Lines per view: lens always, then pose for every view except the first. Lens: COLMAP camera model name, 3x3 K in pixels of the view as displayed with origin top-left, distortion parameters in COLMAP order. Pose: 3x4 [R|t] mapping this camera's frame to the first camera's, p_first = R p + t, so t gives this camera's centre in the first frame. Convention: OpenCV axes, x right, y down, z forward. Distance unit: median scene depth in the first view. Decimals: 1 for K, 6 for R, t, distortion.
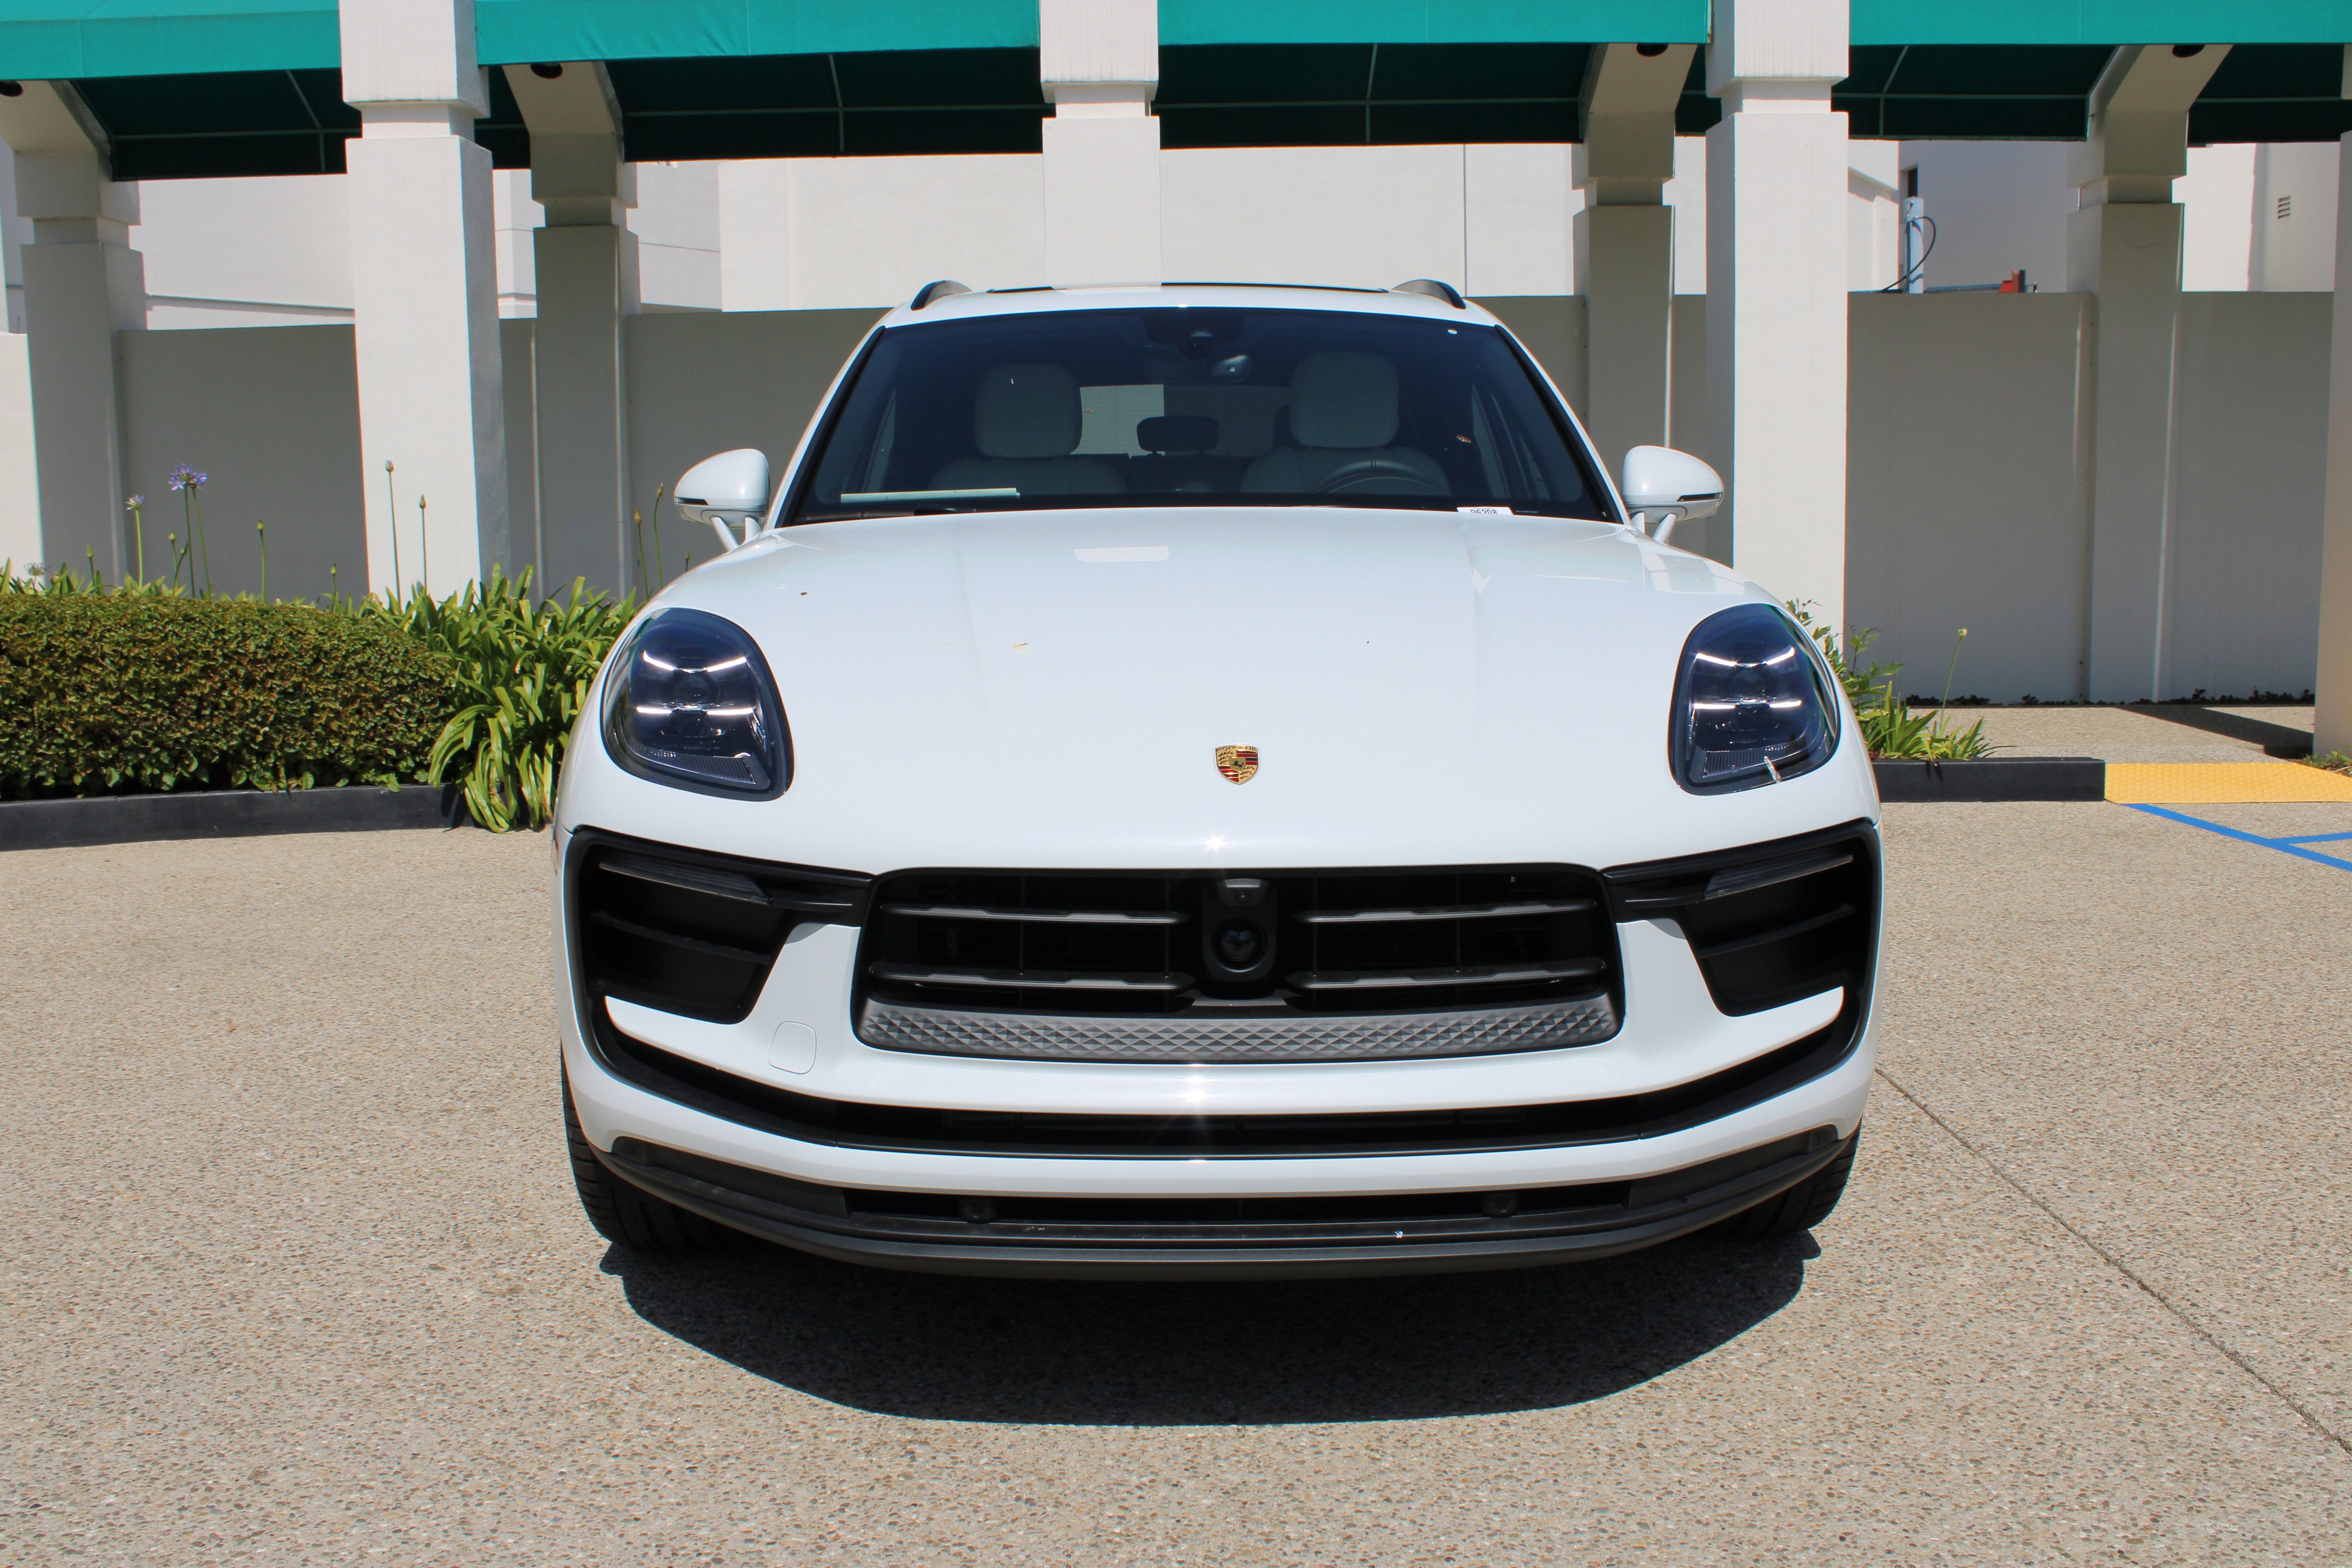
lens RADIAL K [[2170.2, 0, 1170.6], [0, 2170.2, 778.4], [0, 0, 1]] dist [-0.088342, 0.000000]
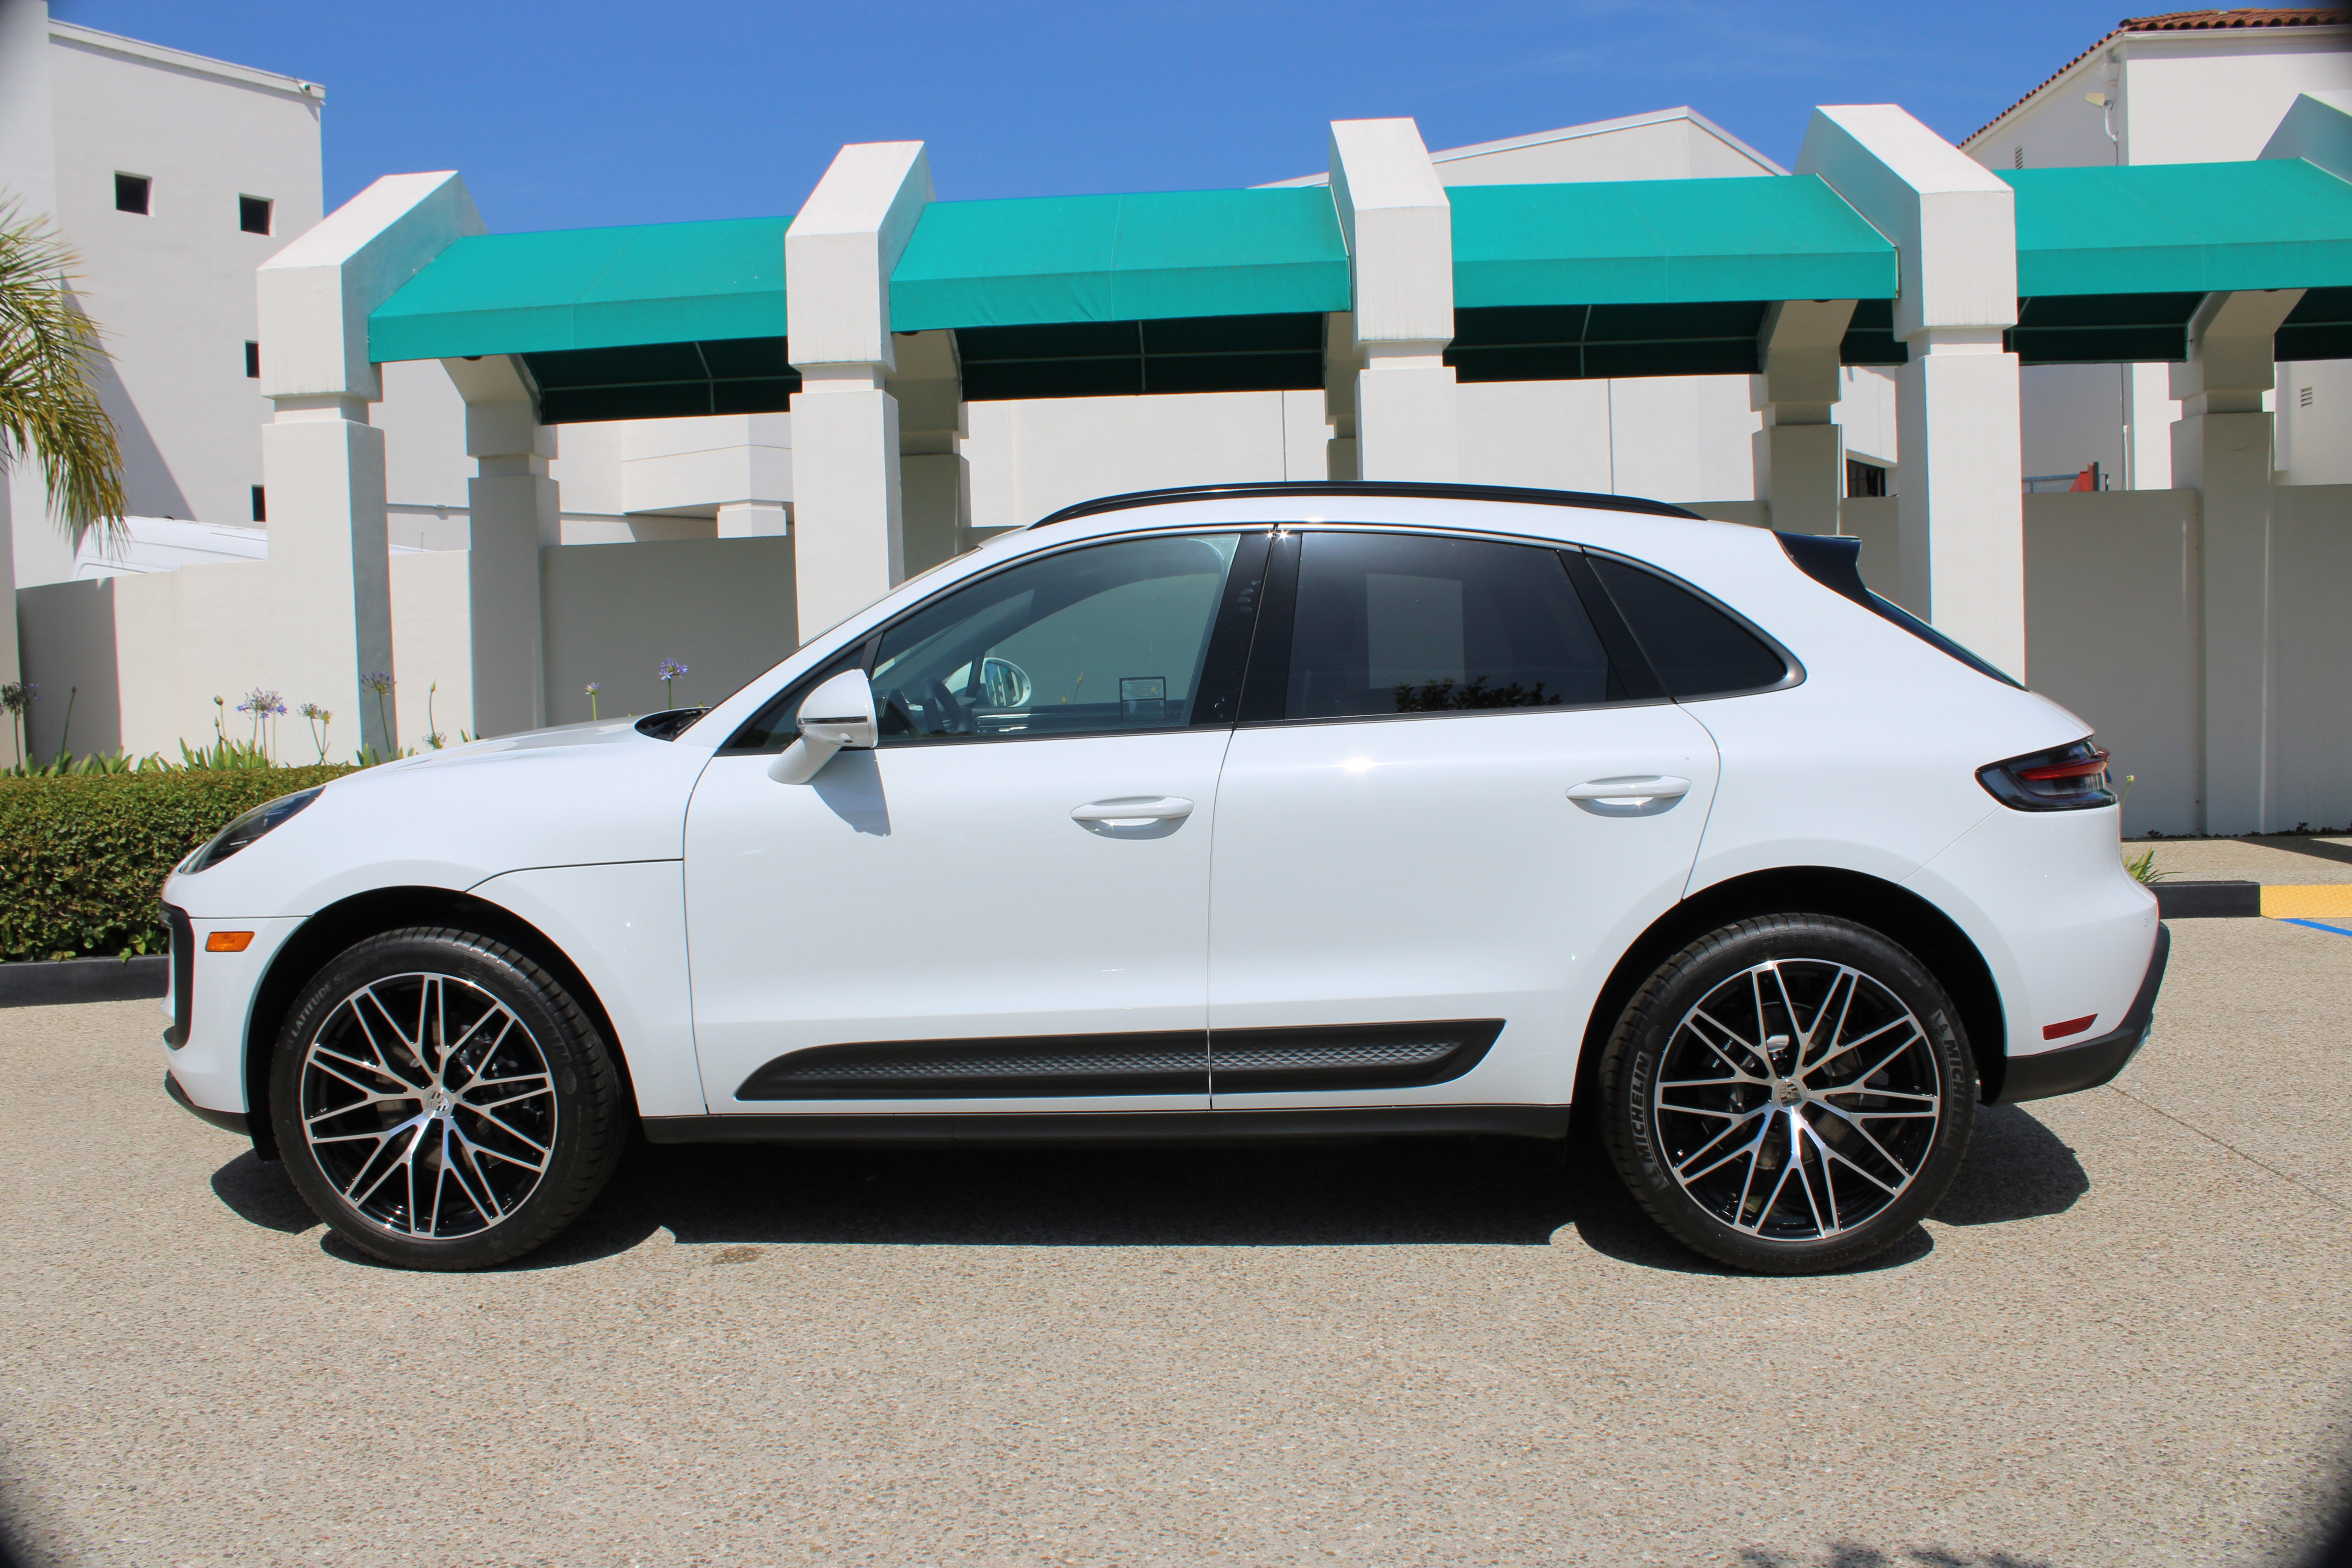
lens RADIAL K [[1960.7, 0, 1153.0], [0, 1960.7, 777.6], [0, 0, 1]] dist [-0.141826, 0.100438]
pose [[0.998311, -0.012322, -0.056767, -0.115532], [0.008182, 0.997329, -0.072586, 0.004312], [0.057510, 0.071999, 0.995745, -0.091431]]
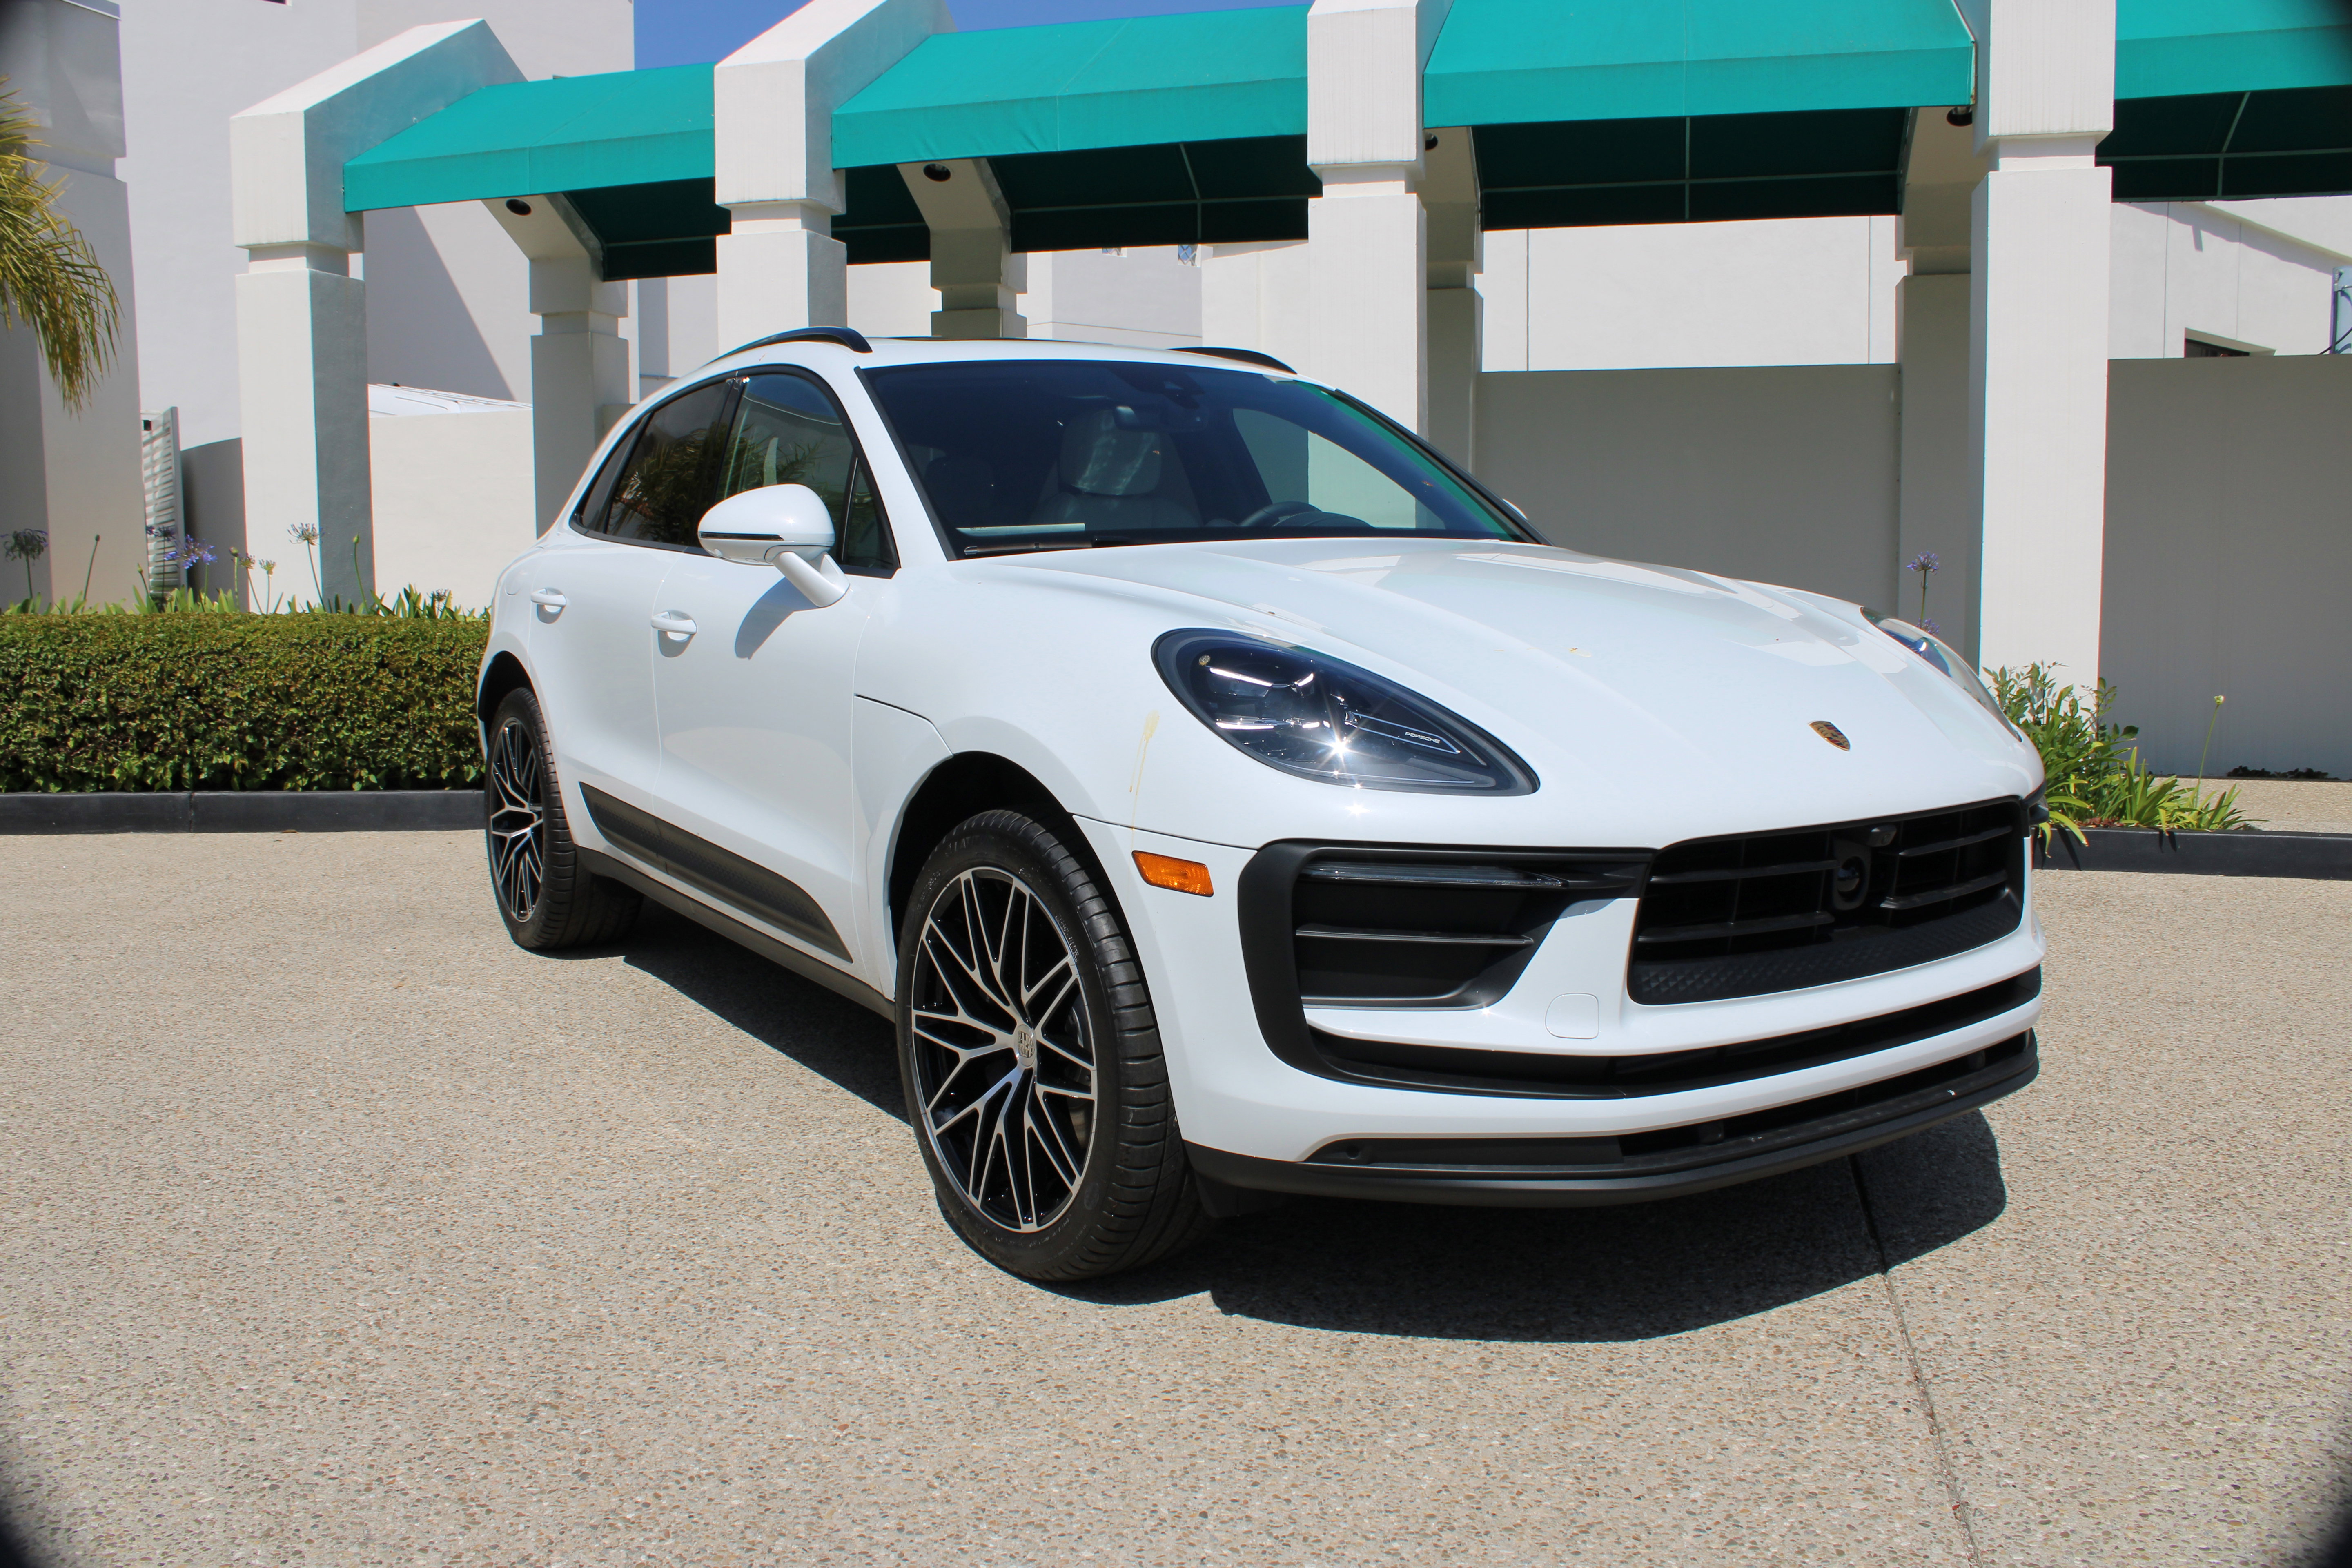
lens RADIAL K [[1960.7, 0, 1163.1], [0, 1960.7, 764.0], [0, 0, 1]] dist [-0.141826, 0.100438]
pose [[0.962851, 0.036850, -0.267508, 0.139022], [-0.044124, 0.998800, -0.021231, -0.000053], [0.266404, 0.032246, 0.963322, 0.055317]]
